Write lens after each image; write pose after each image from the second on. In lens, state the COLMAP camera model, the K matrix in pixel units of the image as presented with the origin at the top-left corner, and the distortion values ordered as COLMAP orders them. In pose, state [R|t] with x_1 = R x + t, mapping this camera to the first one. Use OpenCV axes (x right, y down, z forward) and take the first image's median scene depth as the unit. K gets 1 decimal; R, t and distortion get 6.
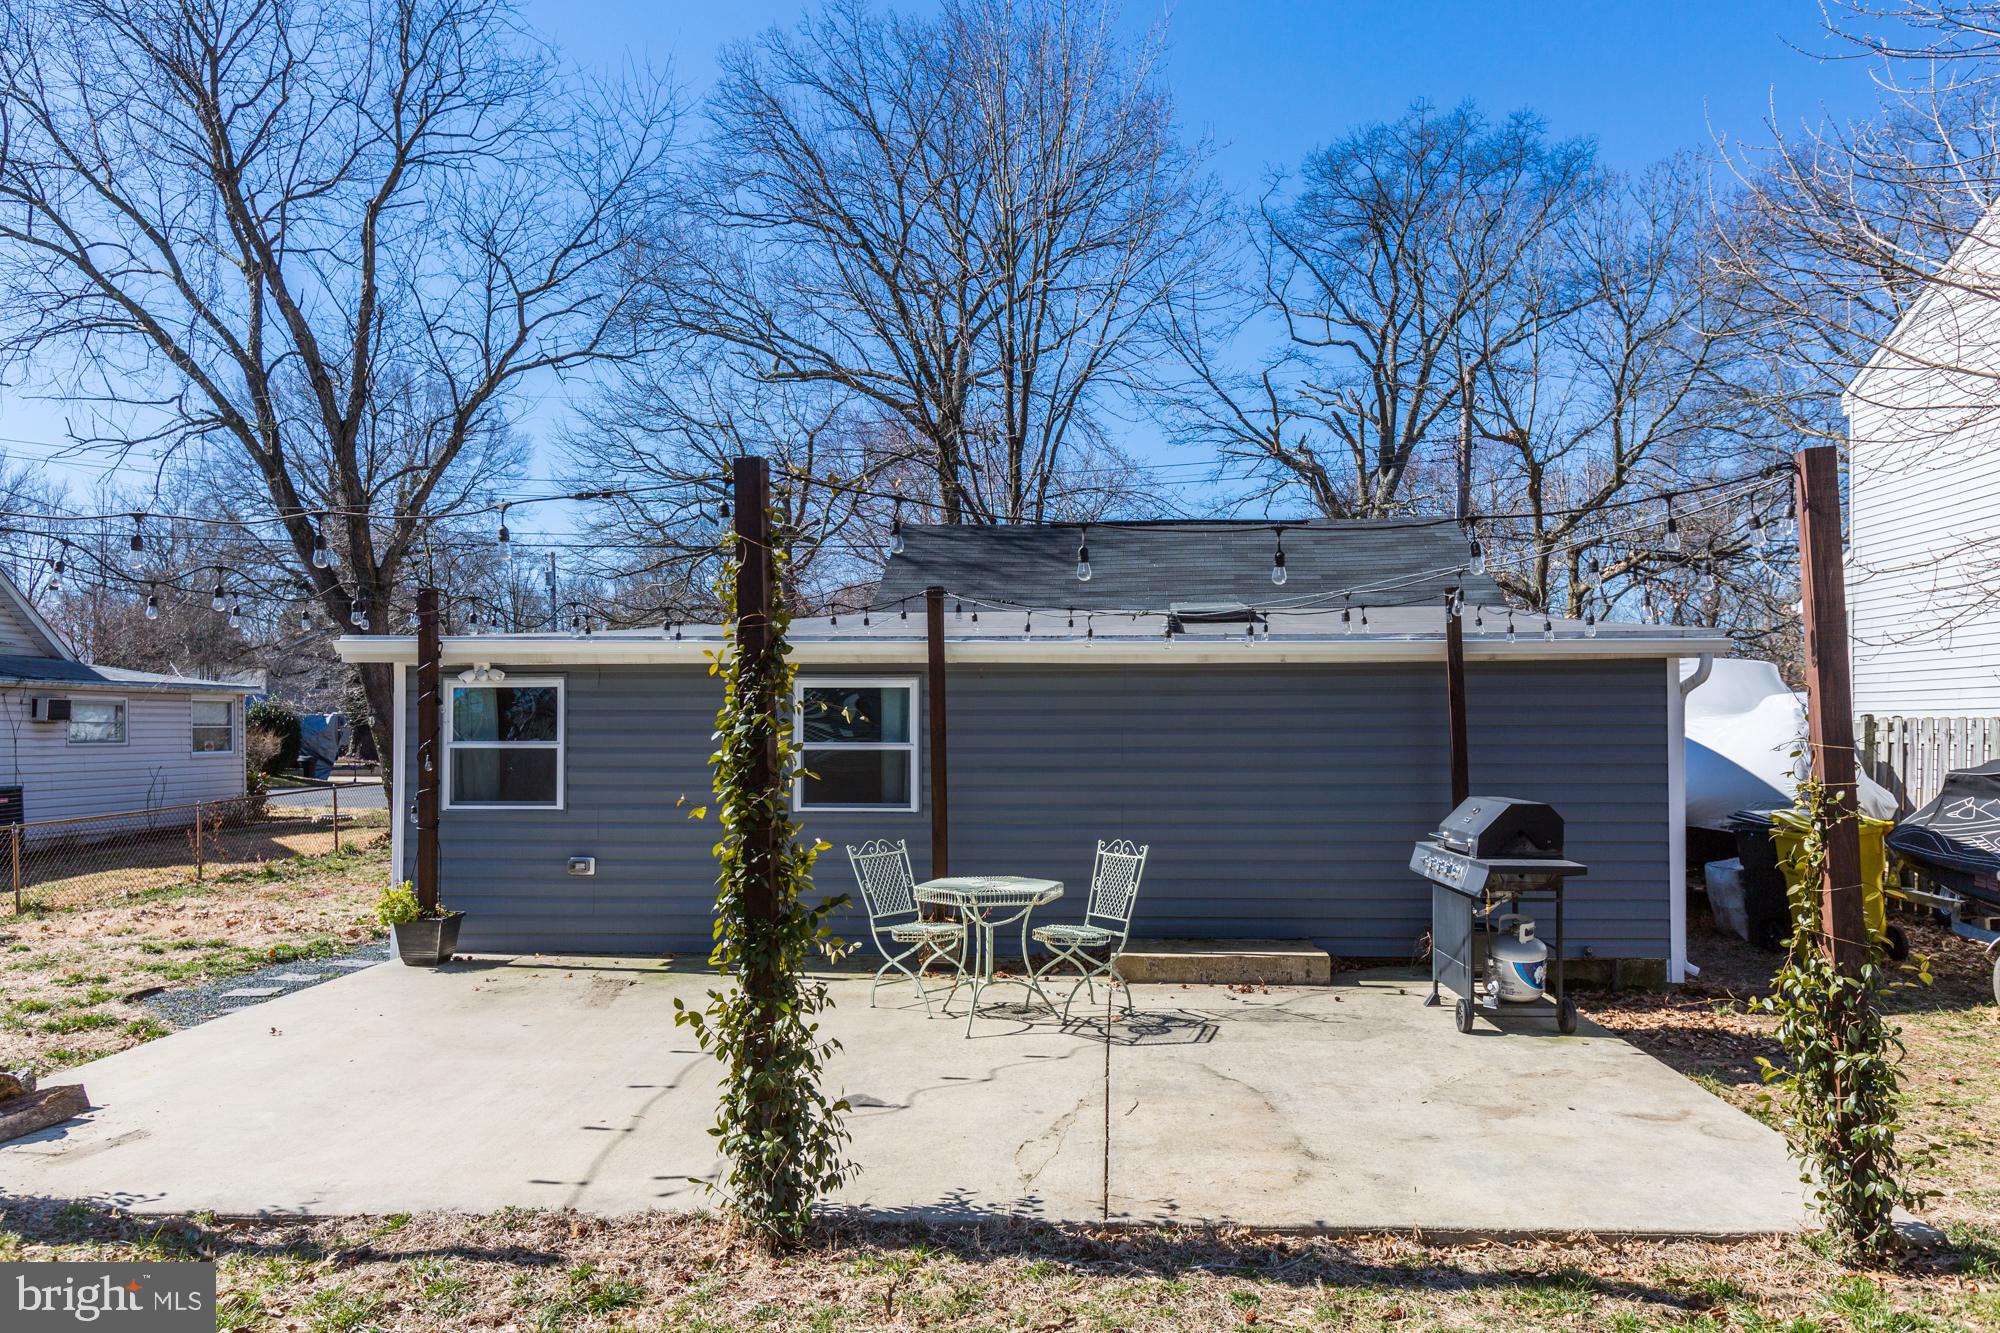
lens RADIAL K [[1416.0, 0, 1007.1], [0, 1416.0, 672.0], [0, 0, 1]] dist [0.011399, 0.003555]
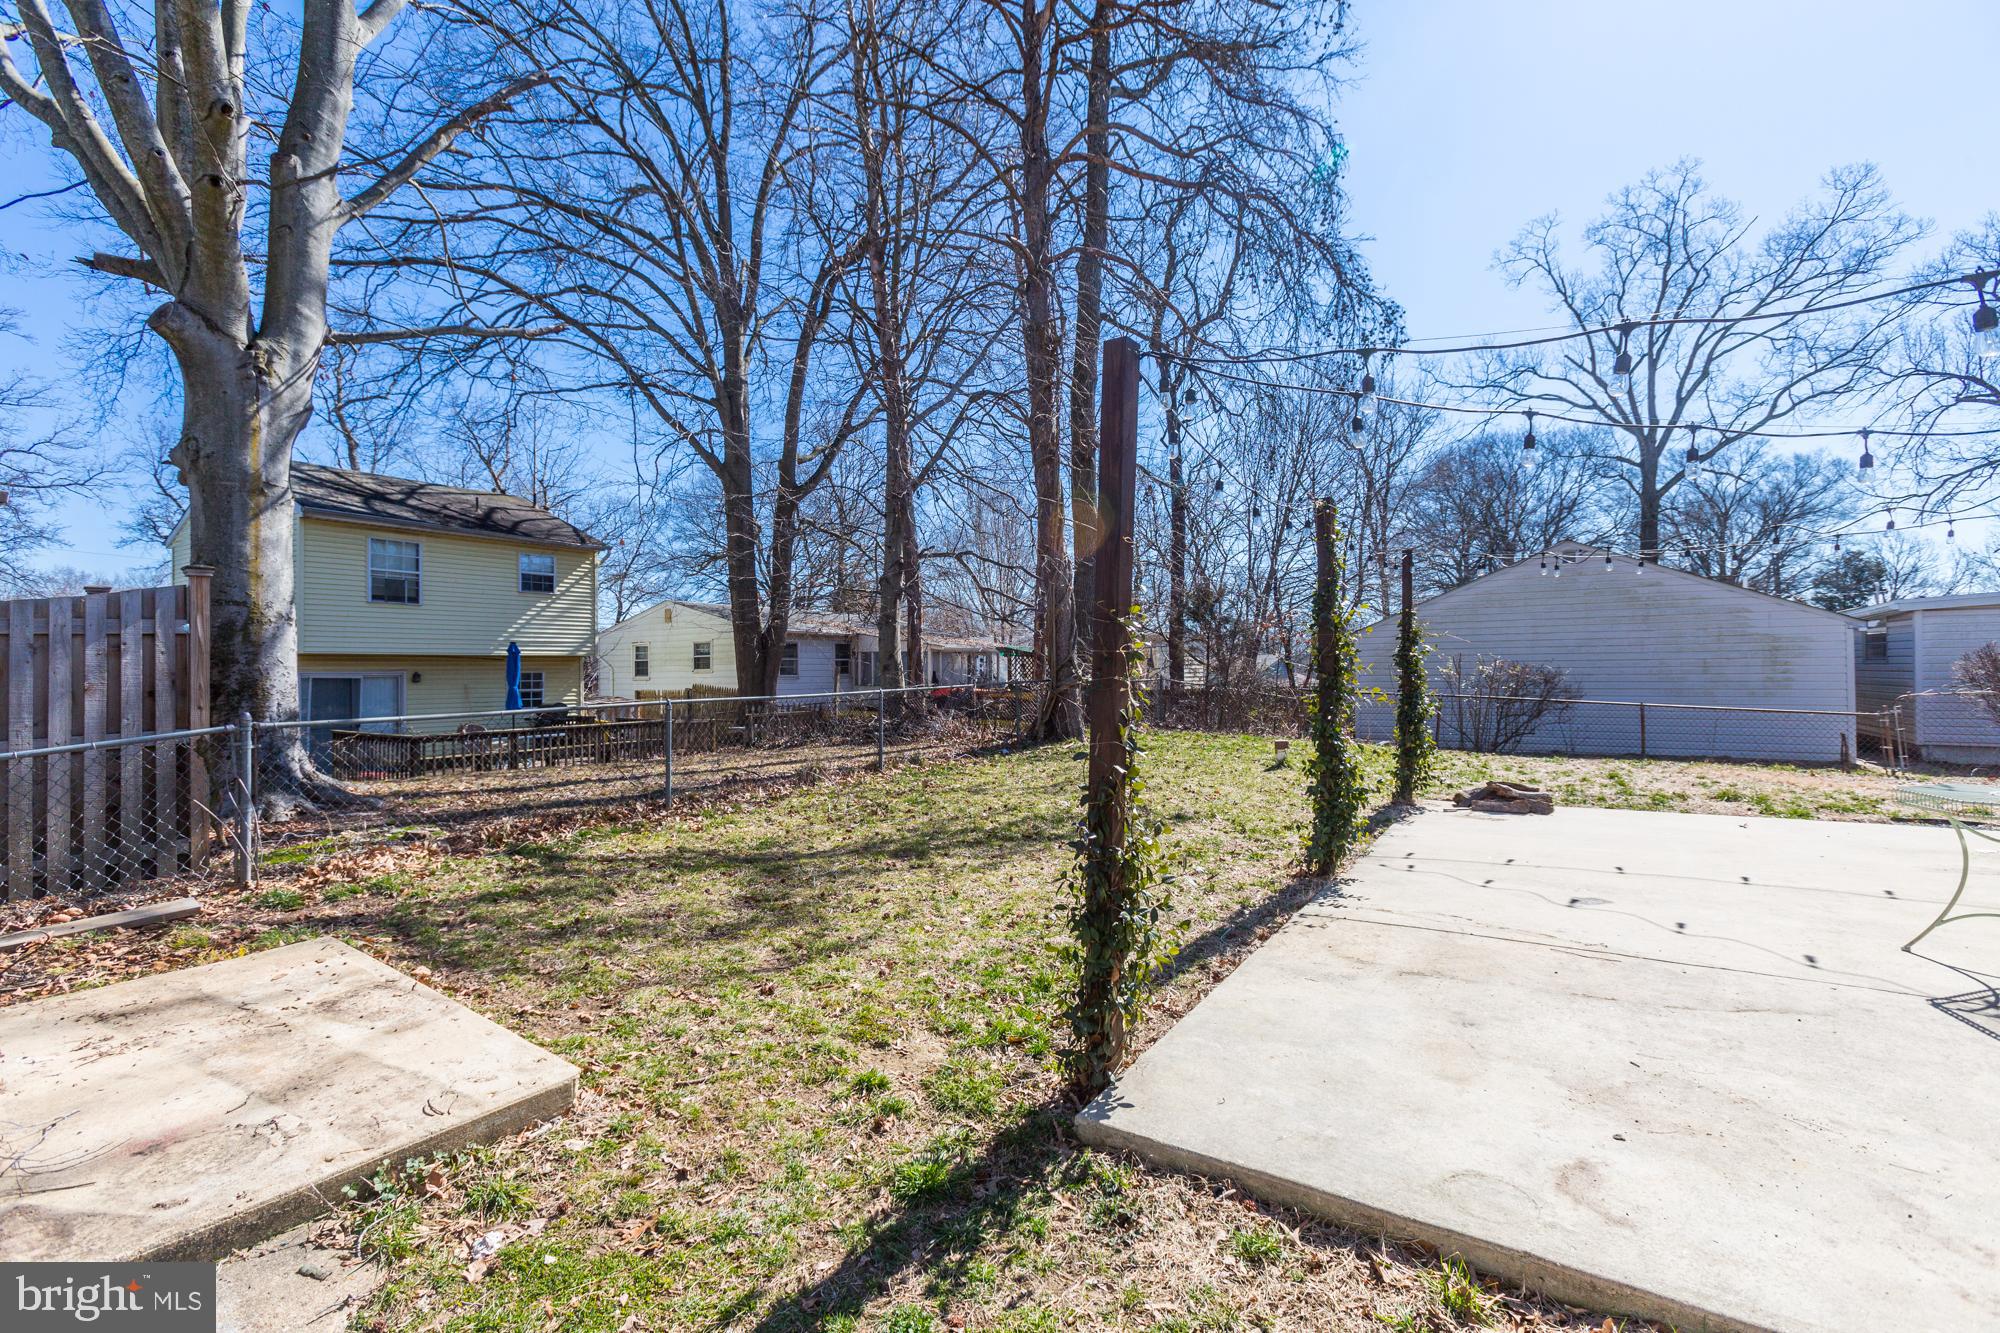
lens RADIAL K [[879.9, 0, 993.2], [0, 879.9, 650.7], [0, 0, 1]] dist [-0.017362, 0.014182]
pose [[-0.491668, -0.009217, -0.870734, 0.560126], [0.049023, 0.998065, -0.038247, 0.044959], [0.869402, -0.061491, -0.490265, 0.584401]]
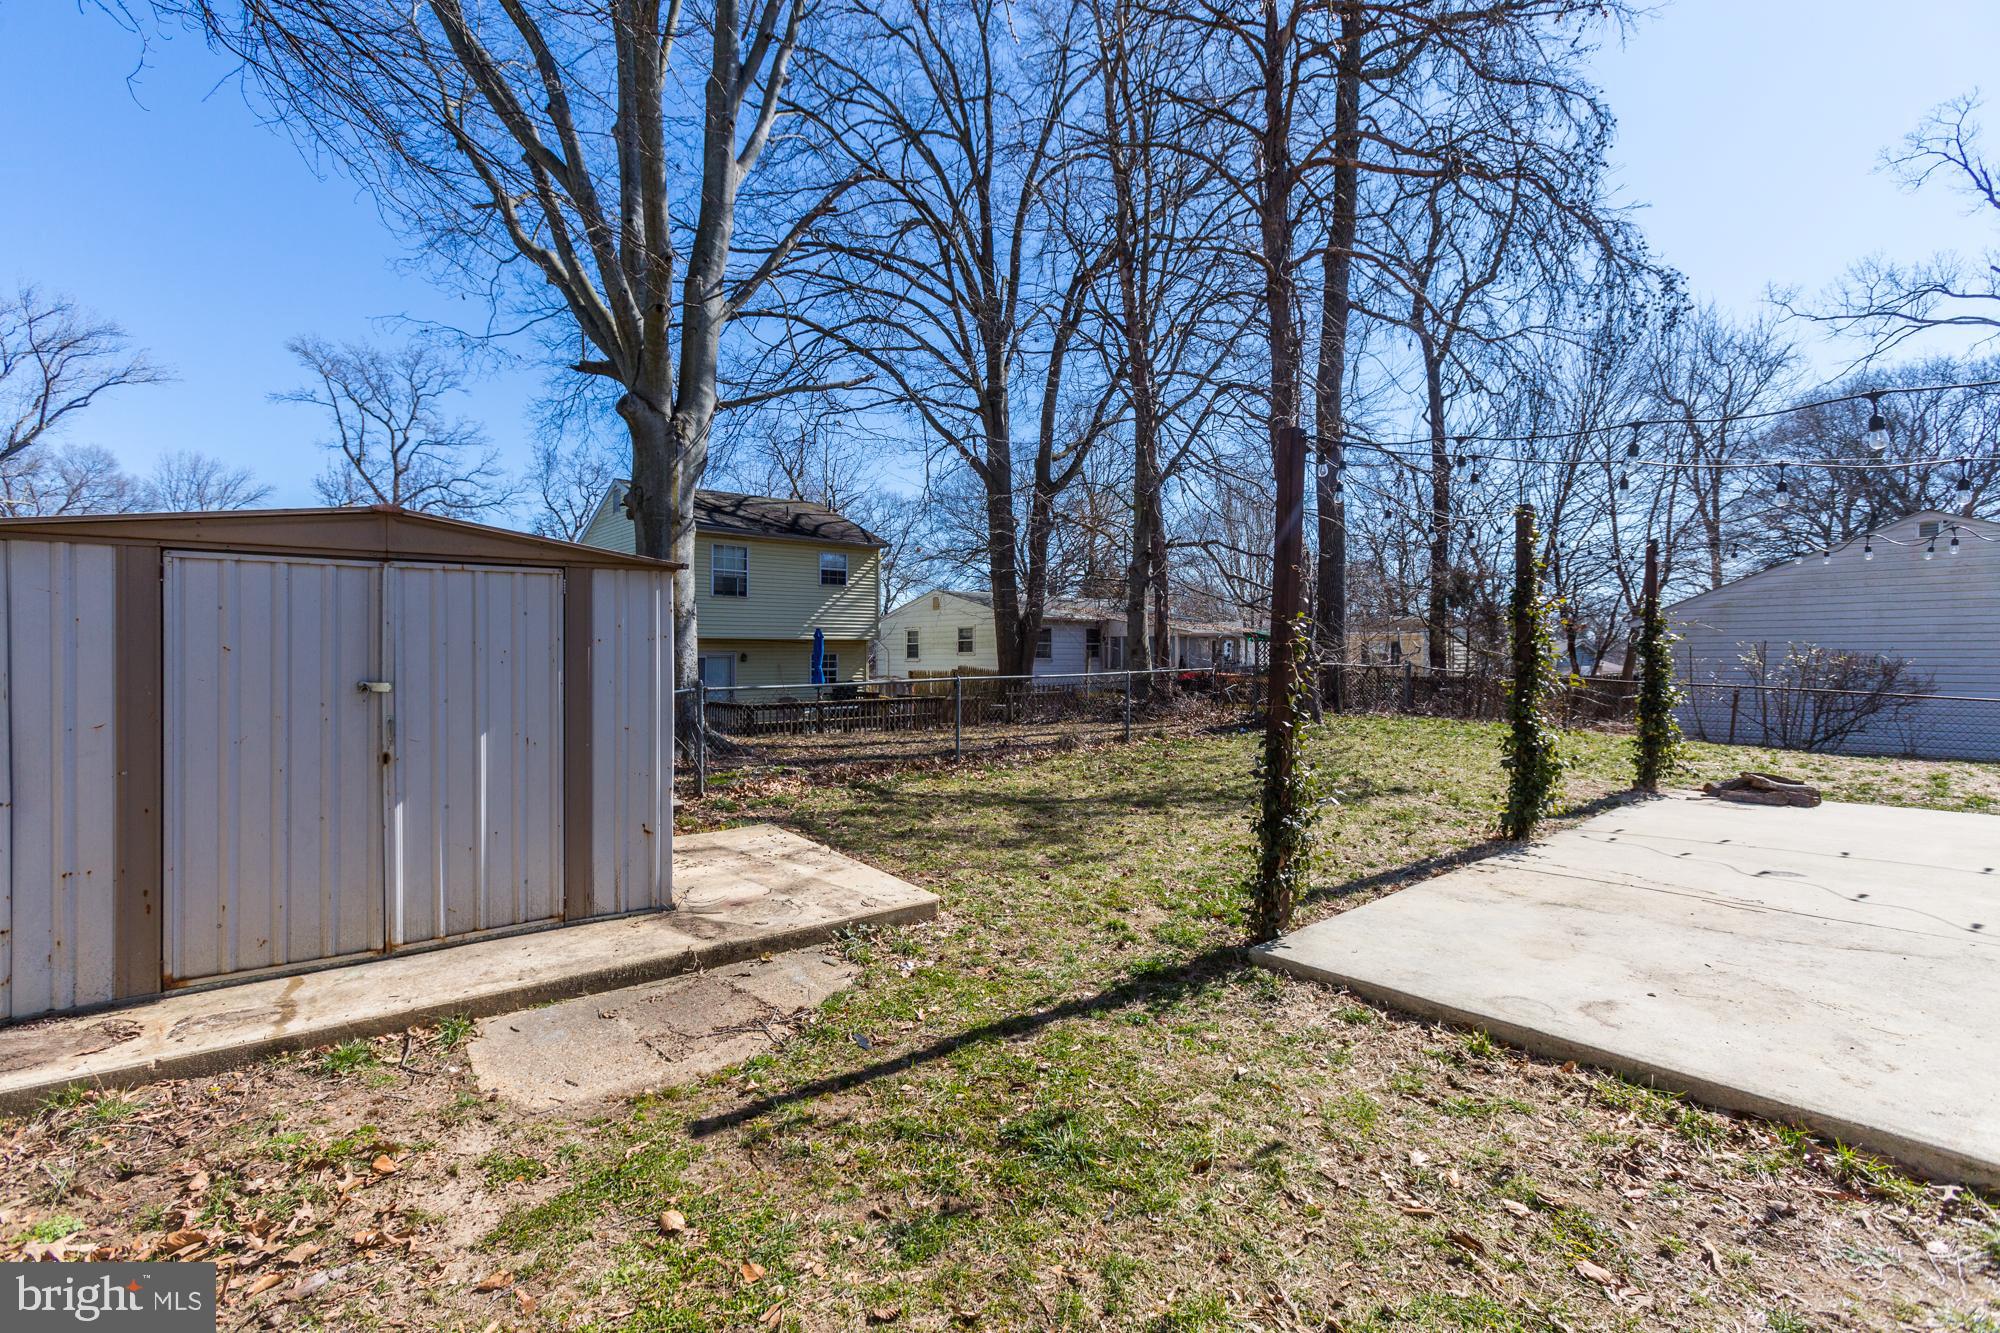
lens RADIAL K [[879.9, 0, 993.2], [0, 879.9, 650.7], [0, 0, 1]] dist [-0.017362, 0.014182]
pose [[-0.714246, 0.002984, -0.699888, 0.687917], [0.035188, 0.998879, -0.031652, 0.047742], [0.699009, -0.047235, -0.713551, 0.683599]]
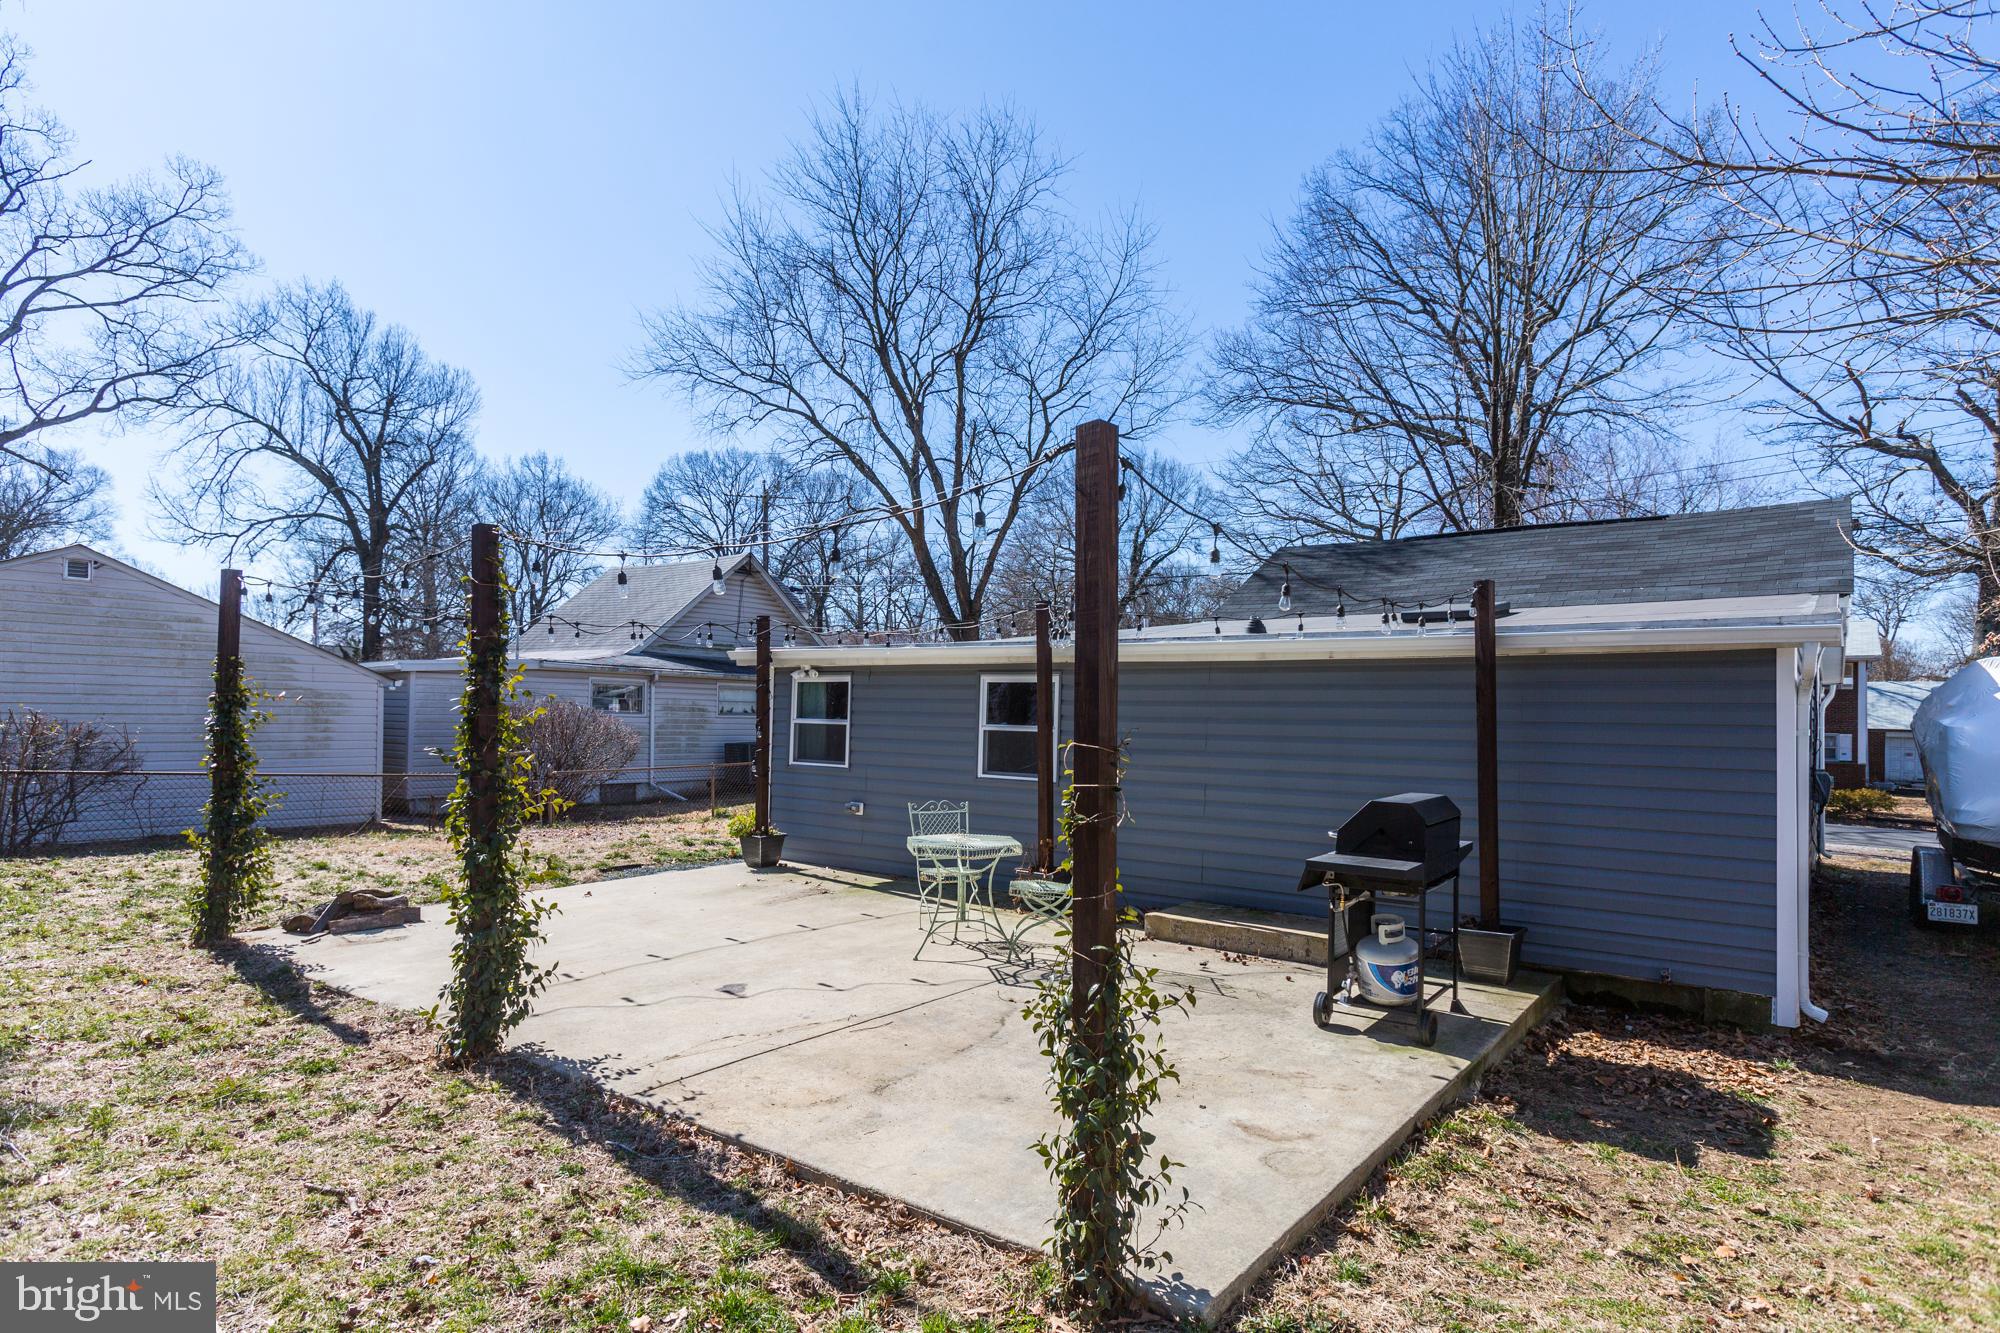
lens RADIAL K [[1091.5, 0, 996.8], [0, 1091.5, 674.2], [0, 0, 1]] dist [-0.001947, 0.000925]
pose [[0.828537, -0.003284, -0.559924, 0.430157], [0.004744, 0.999988, 0.001156, 0.002615], [0.559914, -0.003614, 0.828543, 0.176891]]
